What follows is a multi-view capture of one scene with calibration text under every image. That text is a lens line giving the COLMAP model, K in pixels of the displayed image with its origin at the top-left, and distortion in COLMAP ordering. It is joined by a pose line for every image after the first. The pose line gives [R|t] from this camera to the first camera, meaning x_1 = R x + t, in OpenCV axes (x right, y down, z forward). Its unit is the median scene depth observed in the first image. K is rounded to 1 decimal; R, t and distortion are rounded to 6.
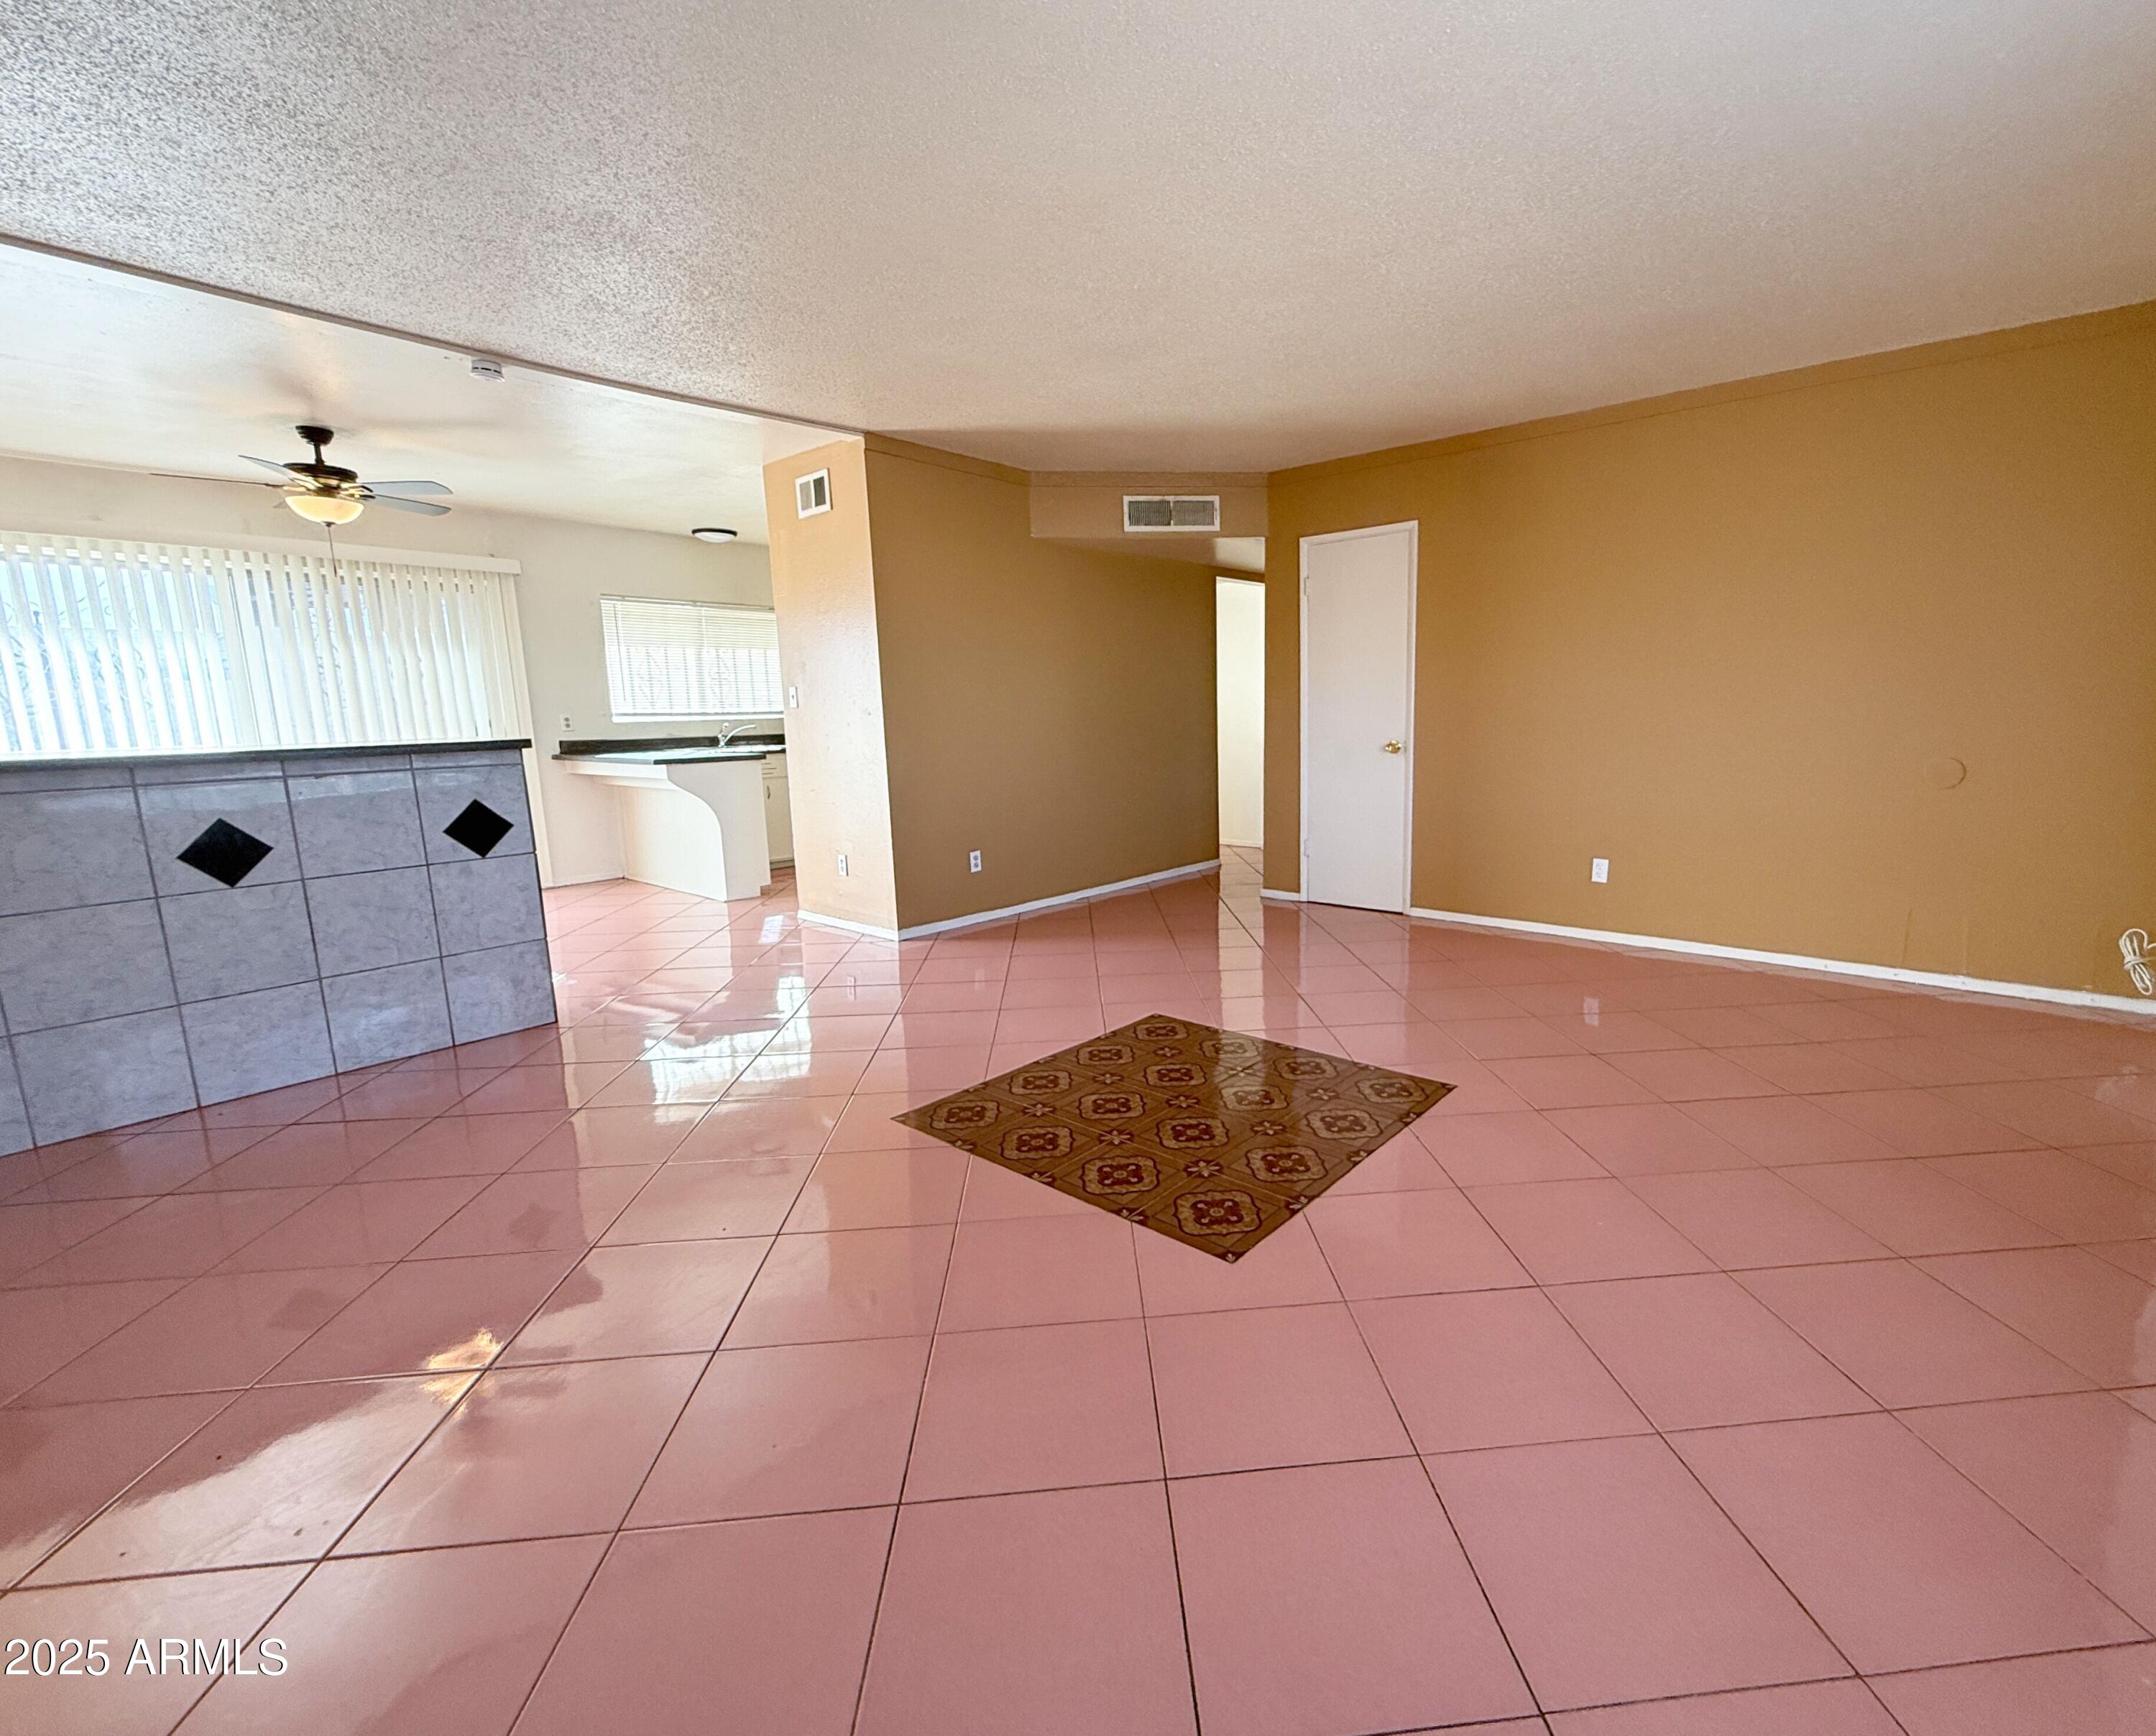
lens RADIAL K [[999.4, 0, 1078.0], [0, 999.4, 868.0], [0, 0, 1]] dist [-0.002535, -0.000350]
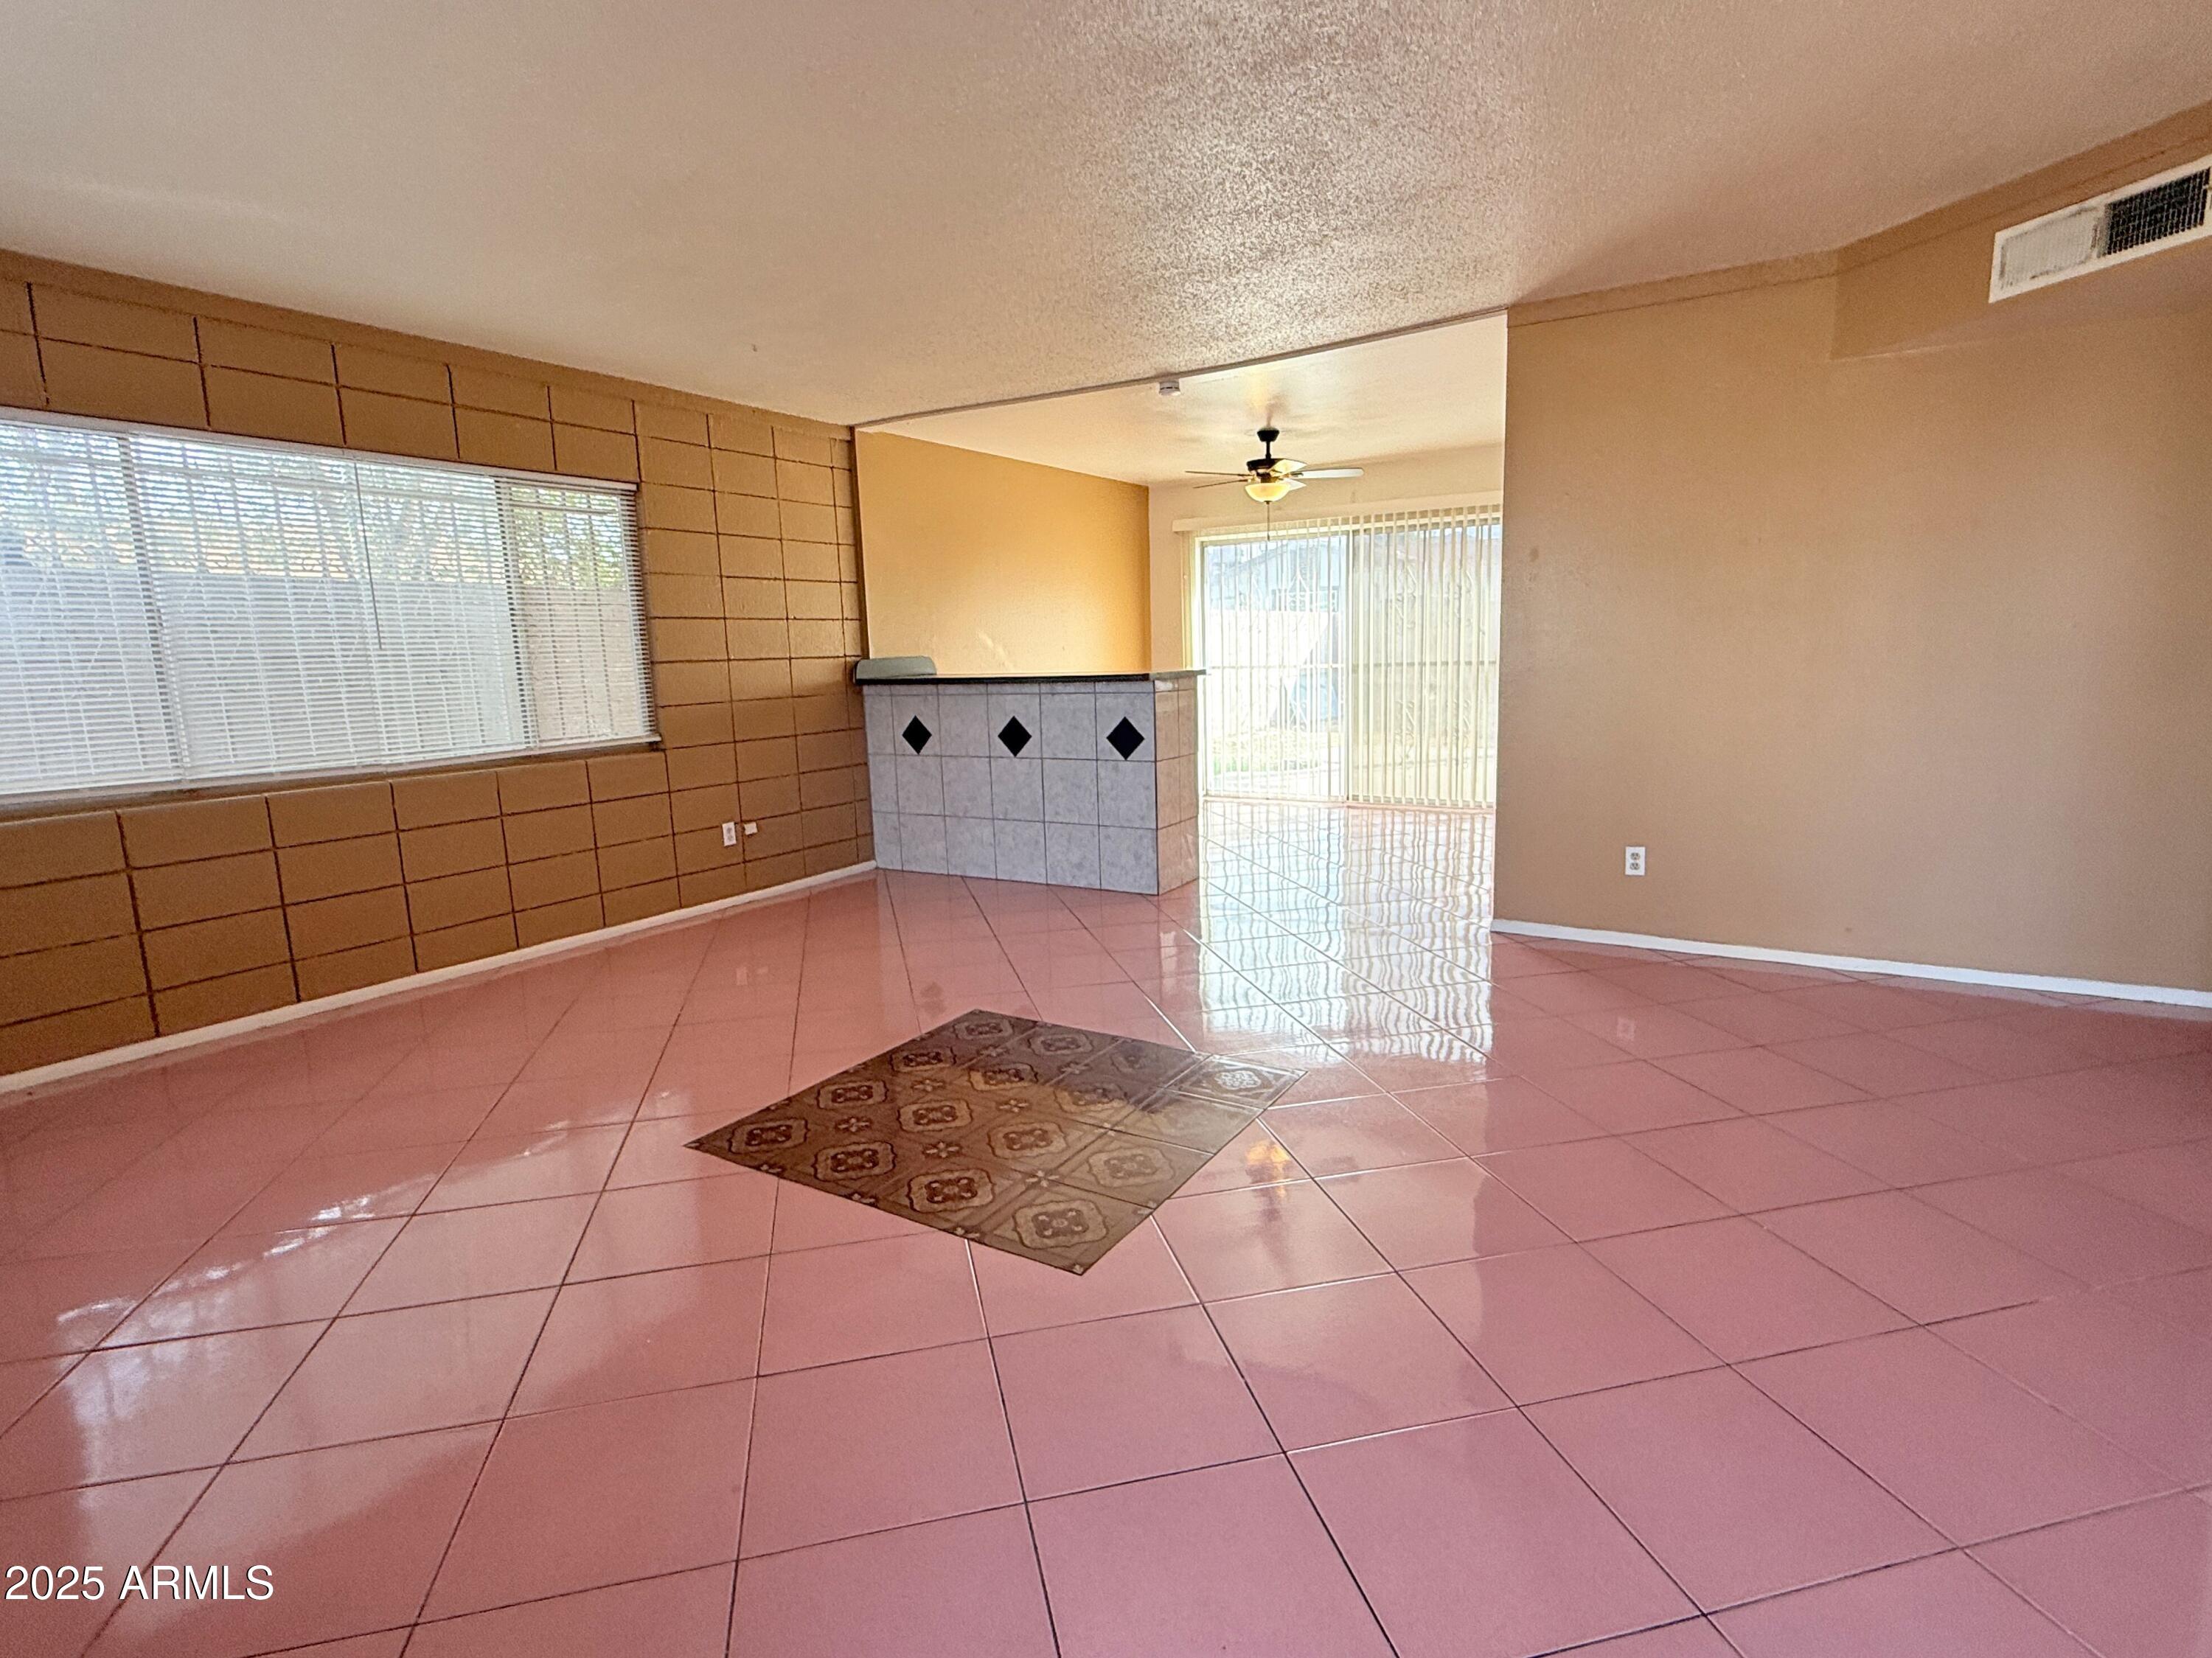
lens RADIAL K [[1069.2, 0, 1106.0], [0, 1069.2, 829.0], [0, 0, 1]] dist [-0.031678, 0.049557]
pose [[0.169637, 0.178160, -0.969269, 0.837355], [-0.132562, 0.978710, 0.156695, -0.144957], [0.976550, 0.101907, 0.189642, 0.720276]]
